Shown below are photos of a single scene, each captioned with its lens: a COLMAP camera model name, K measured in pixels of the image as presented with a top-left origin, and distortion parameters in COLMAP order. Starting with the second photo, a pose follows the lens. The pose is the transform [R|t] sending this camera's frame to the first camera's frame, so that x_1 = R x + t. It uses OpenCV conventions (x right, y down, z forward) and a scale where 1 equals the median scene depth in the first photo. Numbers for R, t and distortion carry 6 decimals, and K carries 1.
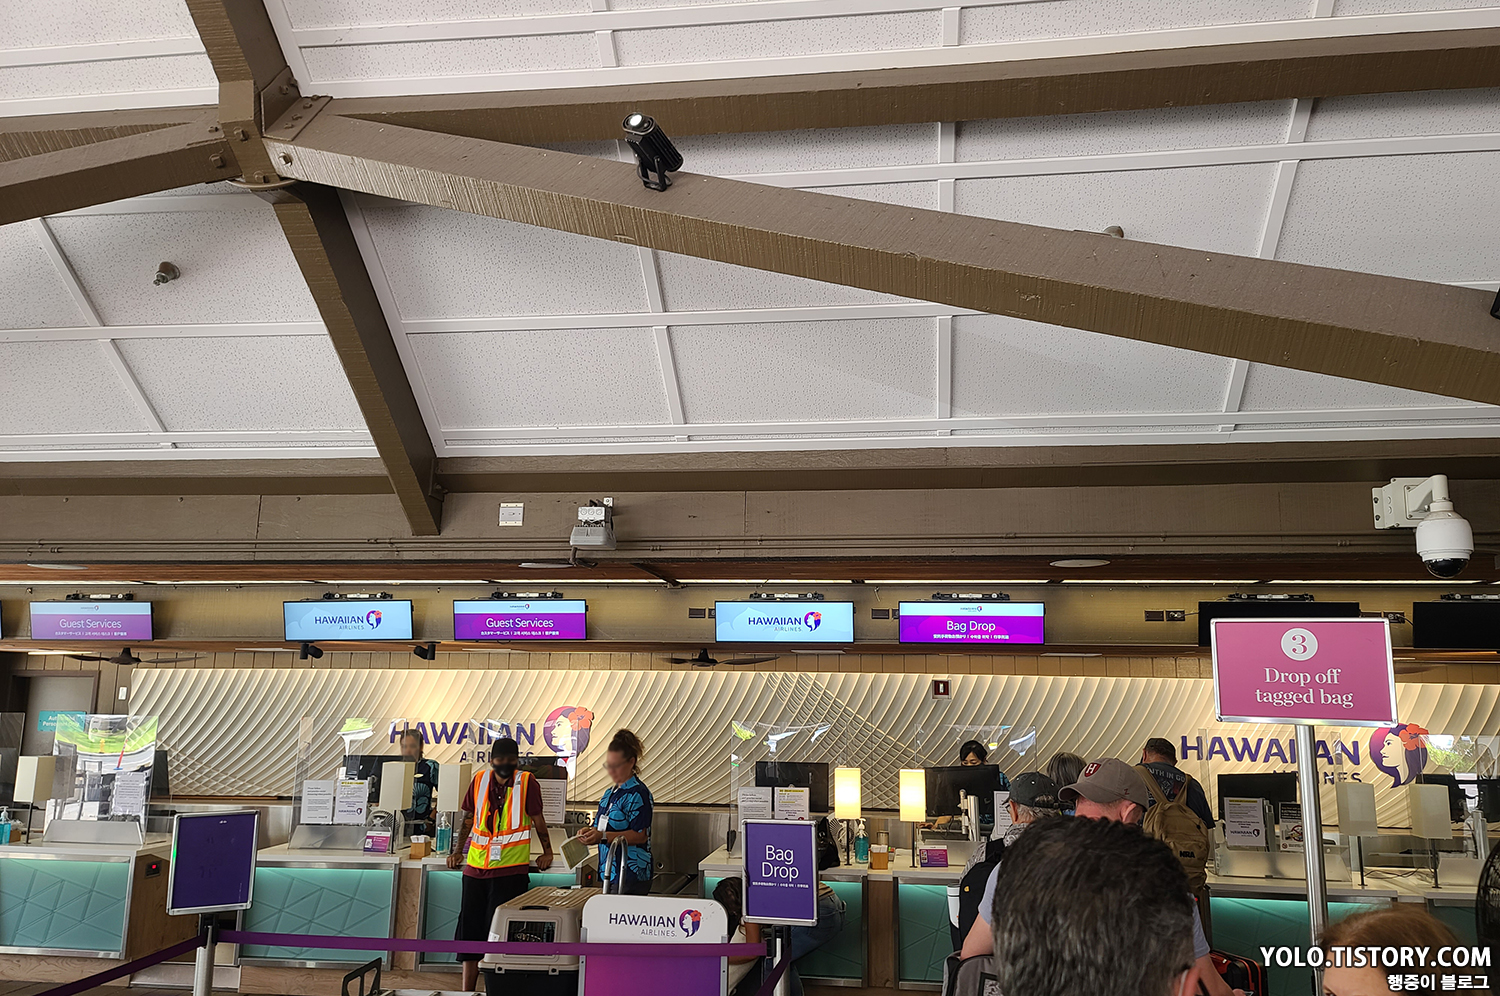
lens RADIAL K [[1118.0, 0, 750.0], [0, 1118.0, 498.0], [0, 0, 1]] dist [0.065967, 0.000684]
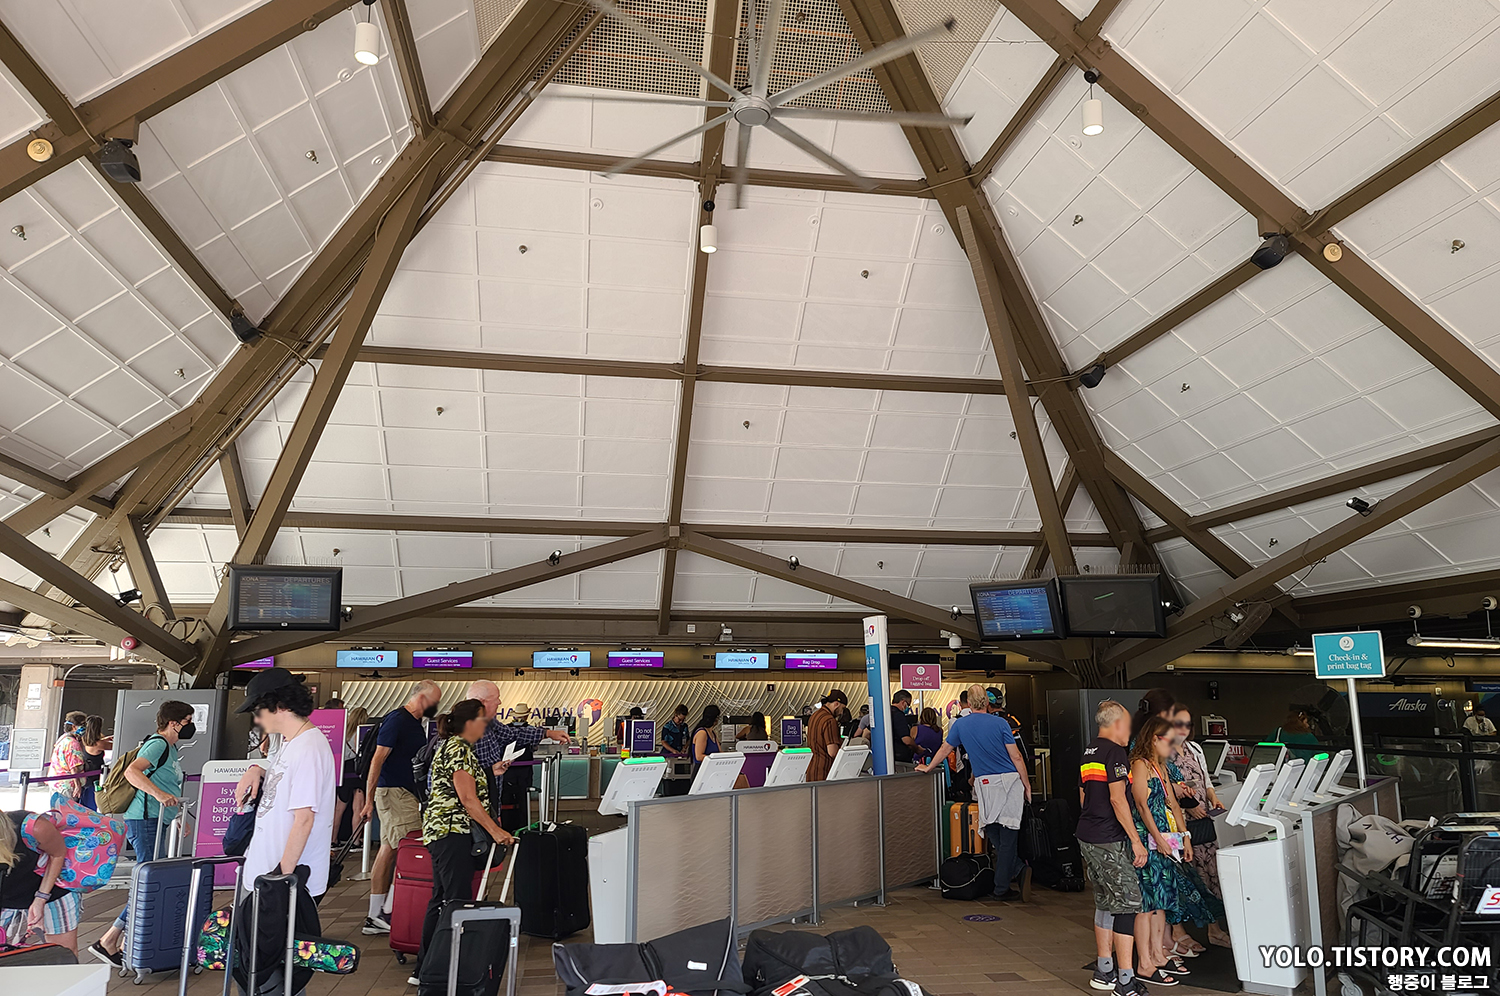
lens RADIAL K [[1118.0, 0, 750.0], [0, 1118.0, 498.0], [0, 0, 1]] dist [0.065967, 0.000684]
pose [[0.956351, 0.041232, 0.289296, -0.712406], [-0.037760, 0.999132, -0.017577, -0.218757], [-0.289769, 0.005886, 0.957078, -1.476140]]
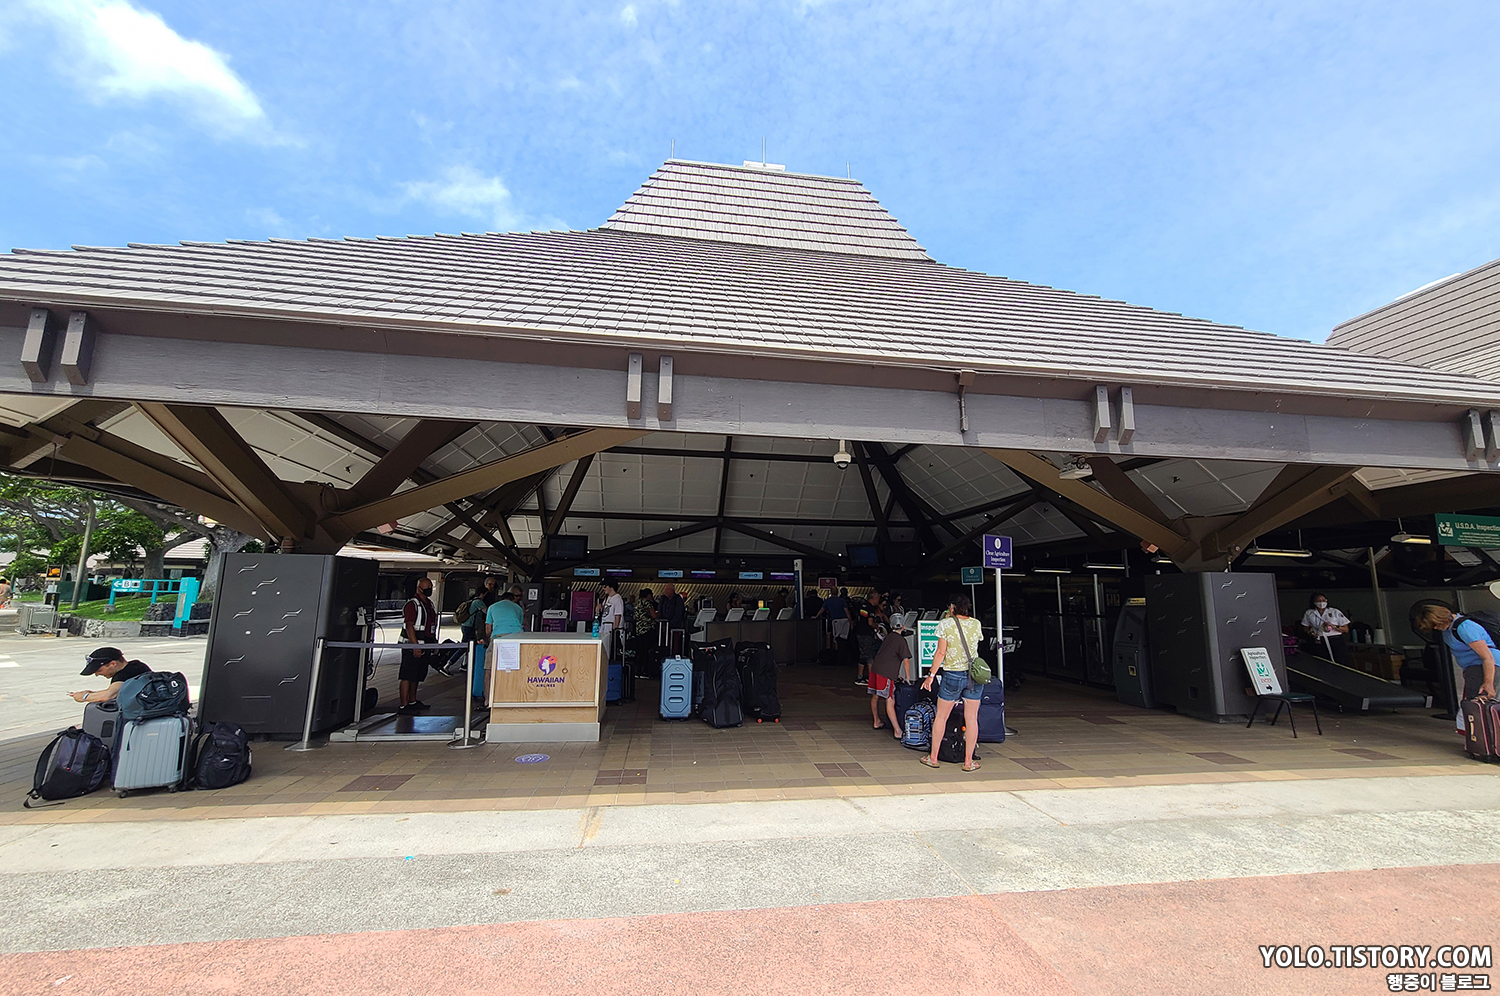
lens RADIAL K [[597.9, 0, 750.0], [0, 597.9, 498.0], [0, 0, 1]] dist [-0.000304, -0.000008]
pose [[0.961837, 0.047671, 0.269438, -0.820149], [-0.048896, 0.998802, -0.002168, -0.281197], [-0.269219, -0.011089, 0.963015, -1.954828]]
